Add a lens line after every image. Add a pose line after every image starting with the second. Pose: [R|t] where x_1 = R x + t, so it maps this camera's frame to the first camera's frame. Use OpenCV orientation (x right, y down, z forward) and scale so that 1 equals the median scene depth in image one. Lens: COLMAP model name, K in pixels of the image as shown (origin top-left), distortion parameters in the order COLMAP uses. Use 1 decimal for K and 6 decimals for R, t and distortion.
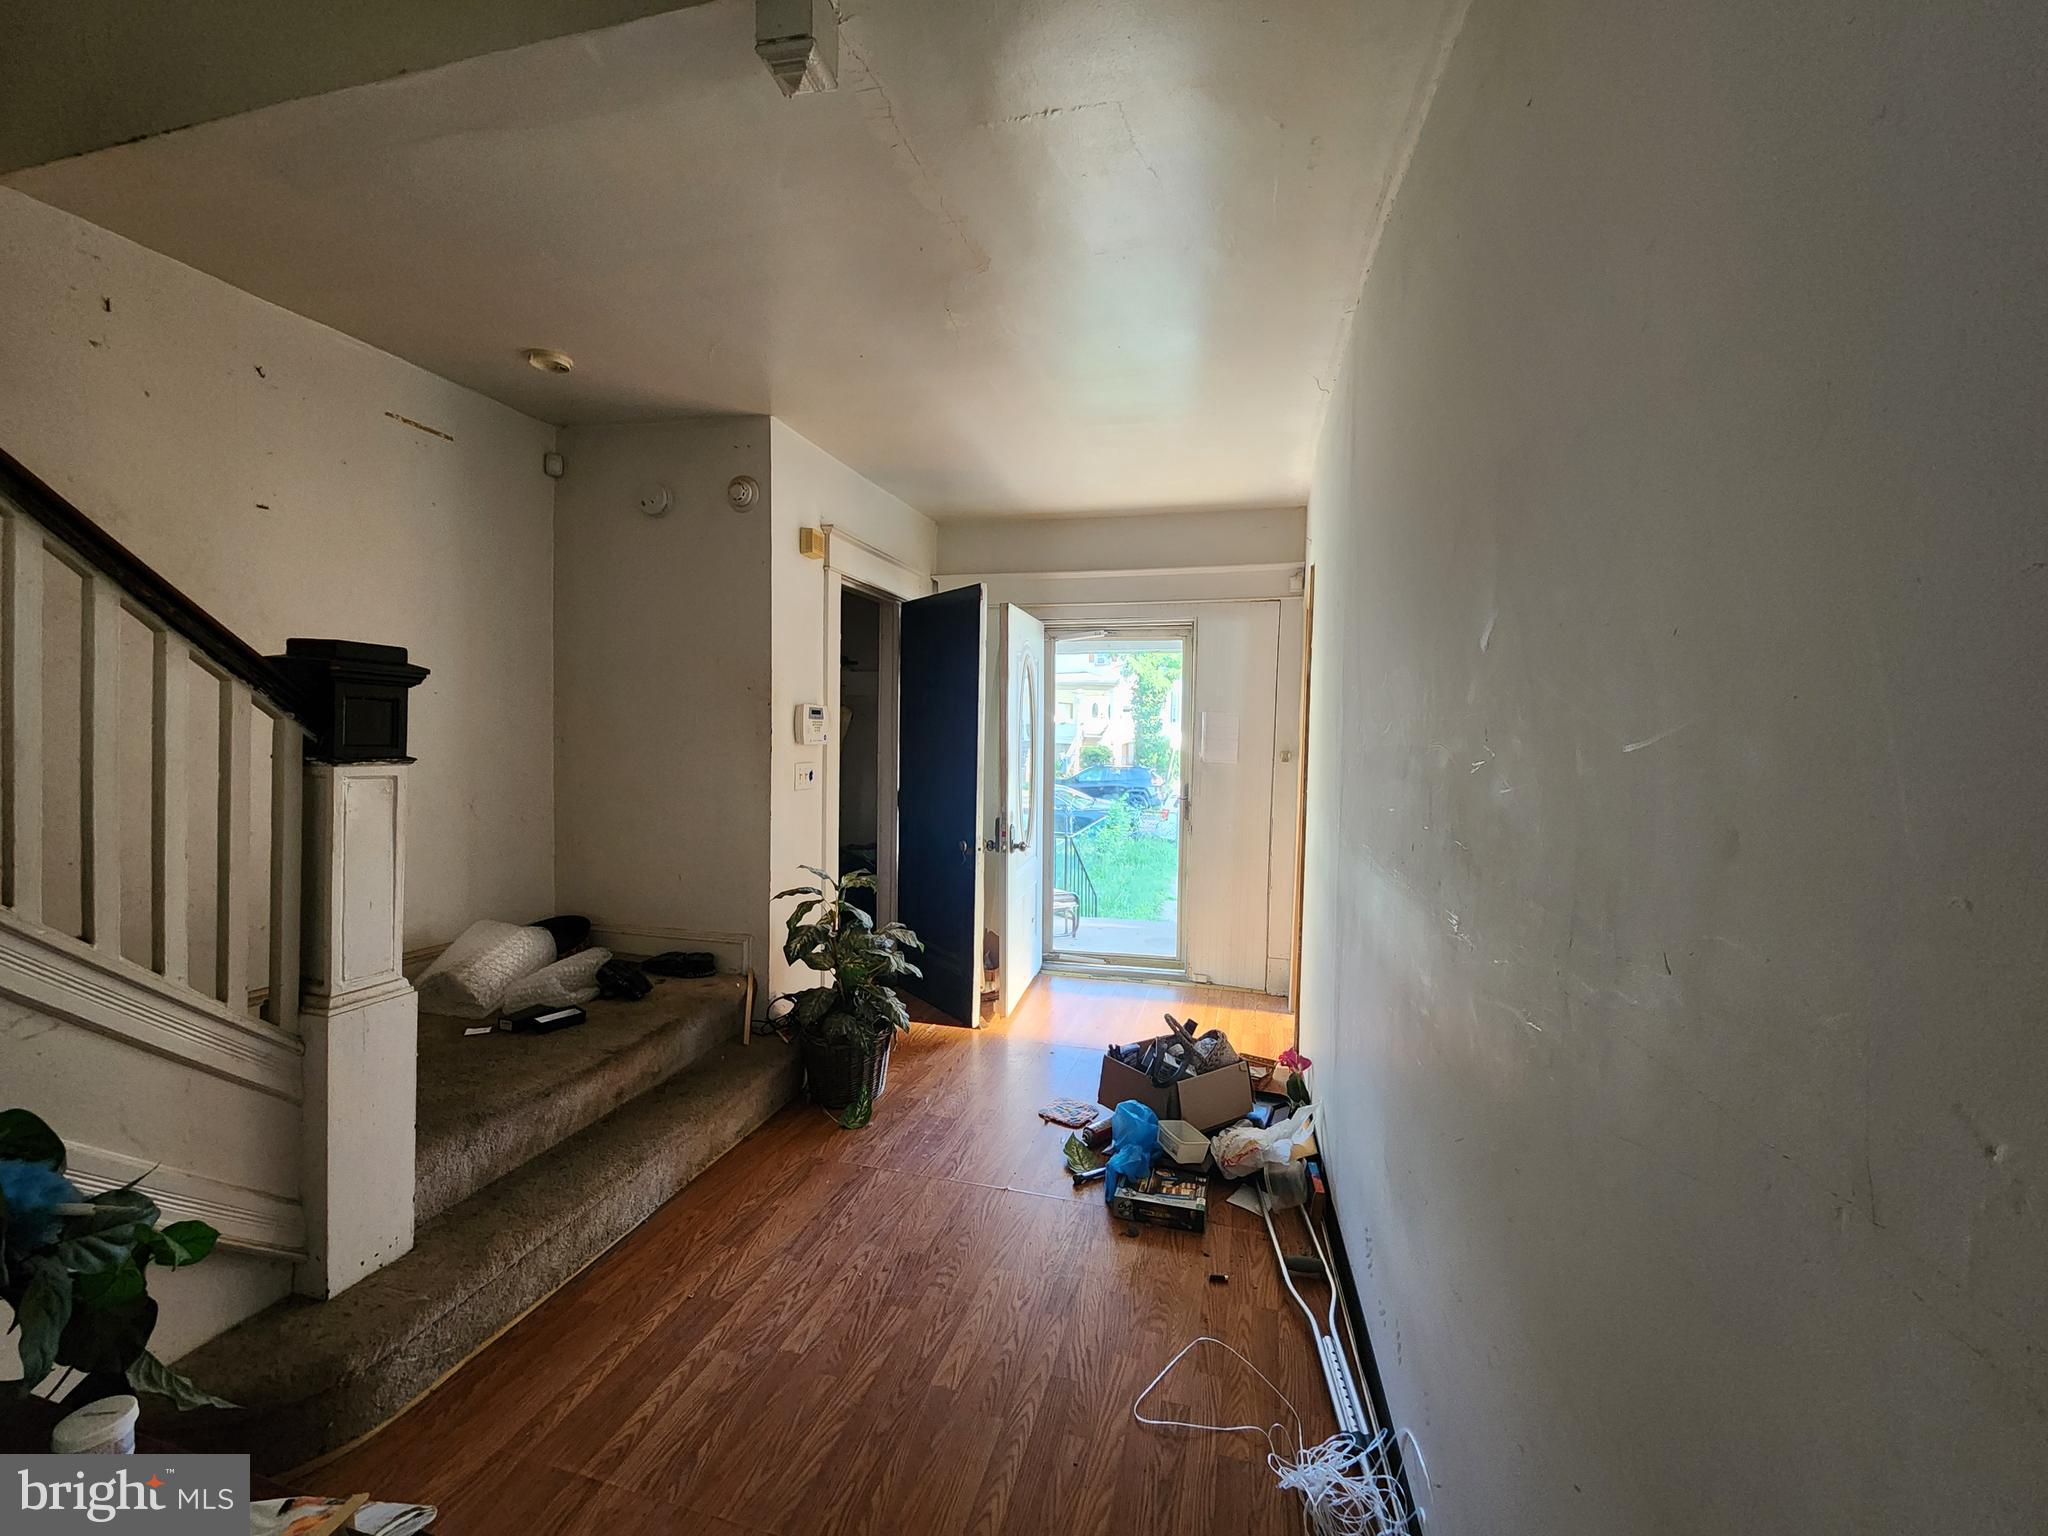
lens RADIAL K [[829.7, 0, 1027.3], [0, 829.7, 763.1], [0, 0, 1]] dist [0.002031, 0.000222]
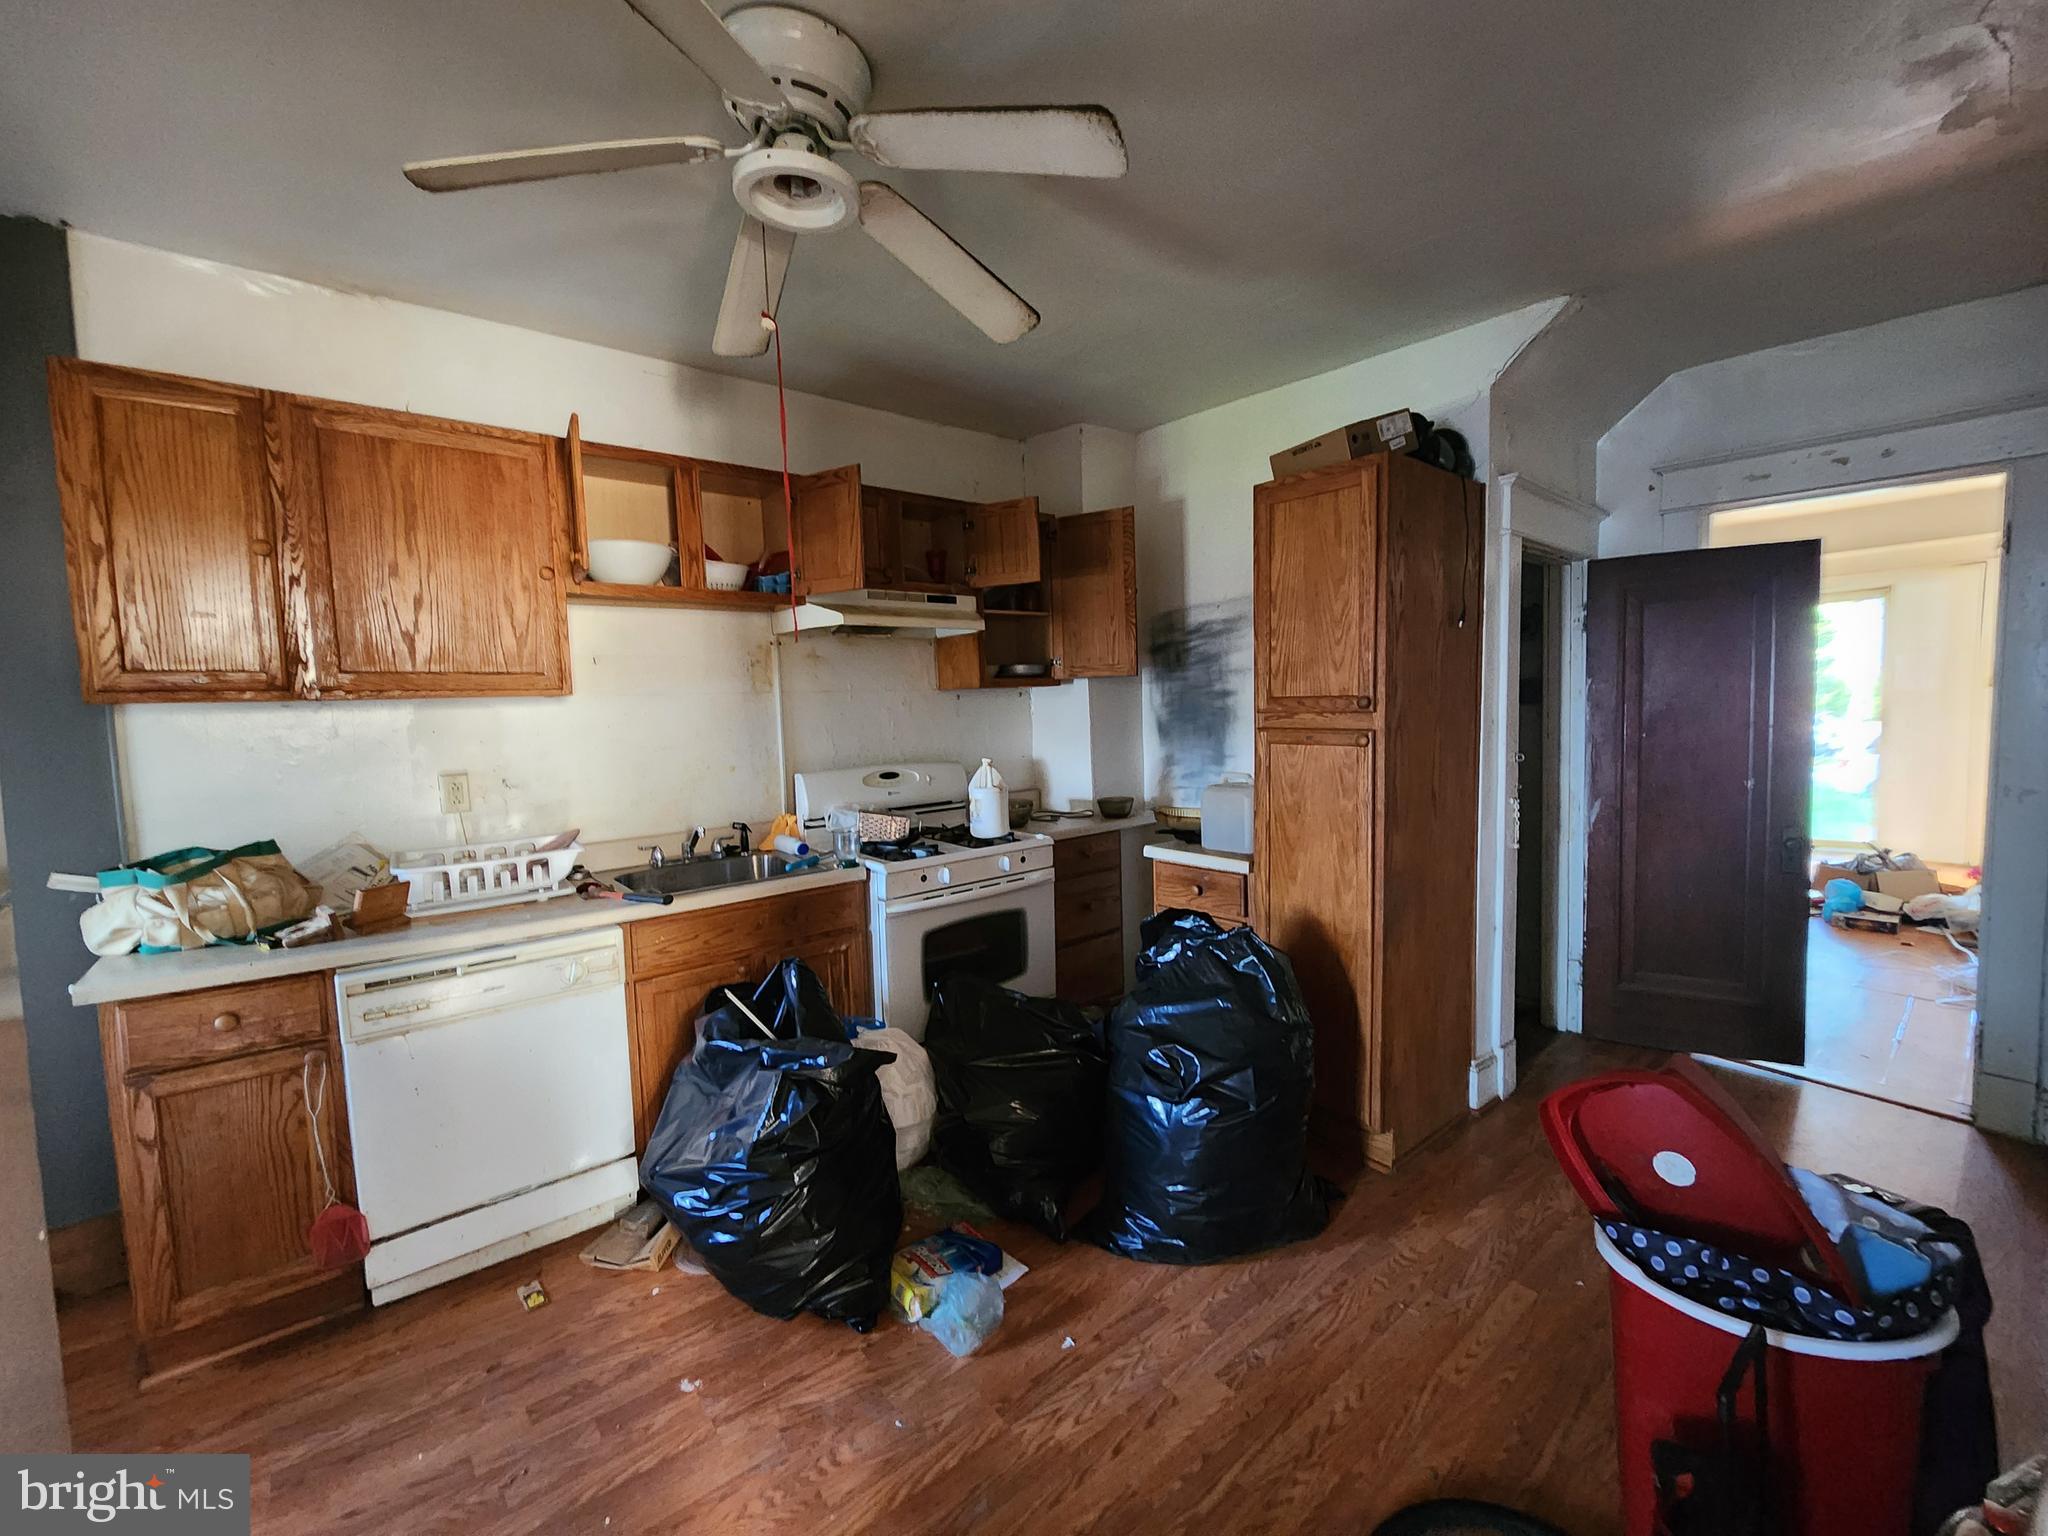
lens RADIAL K [[829.7, 0, 1027.3], [0, 829.7, 766.1], [0, 0, 1]] dist [0.002031, 0.000222]
pose [[0.831300, 0.002389, -0.555819, -0.340108], [0.031778, 0.998151, 0.051818, 0.011527], [0.554915, -0.060739, 0.829687, -1.463474]]
